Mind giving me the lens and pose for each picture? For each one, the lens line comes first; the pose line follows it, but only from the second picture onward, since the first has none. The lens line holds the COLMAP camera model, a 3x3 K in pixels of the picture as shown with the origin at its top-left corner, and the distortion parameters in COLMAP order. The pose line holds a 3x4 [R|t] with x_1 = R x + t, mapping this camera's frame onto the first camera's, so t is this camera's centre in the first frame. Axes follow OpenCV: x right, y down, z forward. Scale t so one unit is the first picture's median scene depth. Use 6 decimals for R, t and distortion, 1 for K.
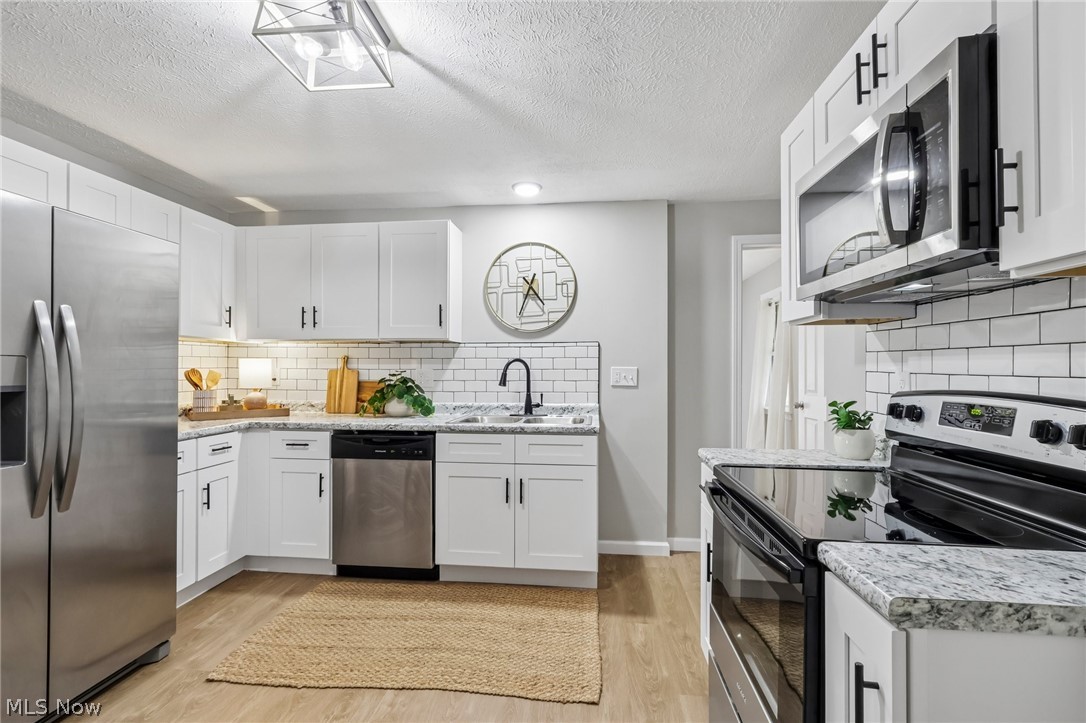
lens RADIAL K [[504.9, 0, 541.4], [0, 504.9, 365.7], [0, 0, 1]] dist [-0.000742, -0.000006]
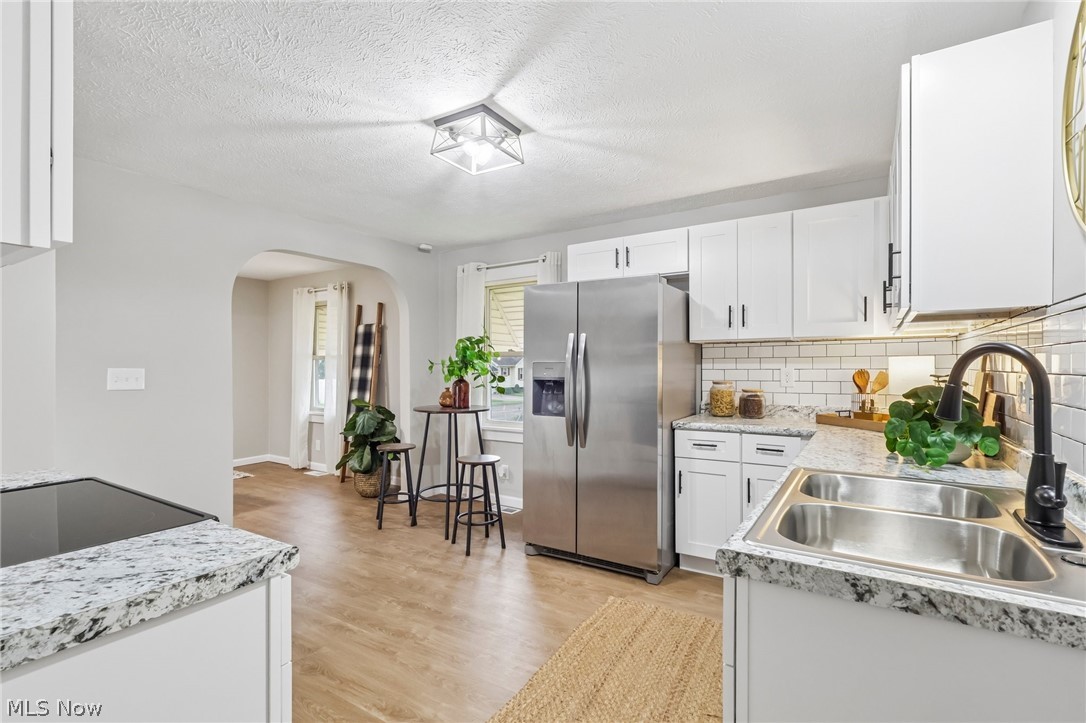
lens RADIAL K [[504.9, 0, 541.4], [0, 504.9, 365.7], [0, 0, 1]] dist [-0.000742, -0.000006]
pose [[-0.446072, 0.000119, -0.894997, 0.436476], [0.006554, 0.999974, -0.003133, -0.000868], [0.894973, -0.007263, -0.446061, 0.987300]]
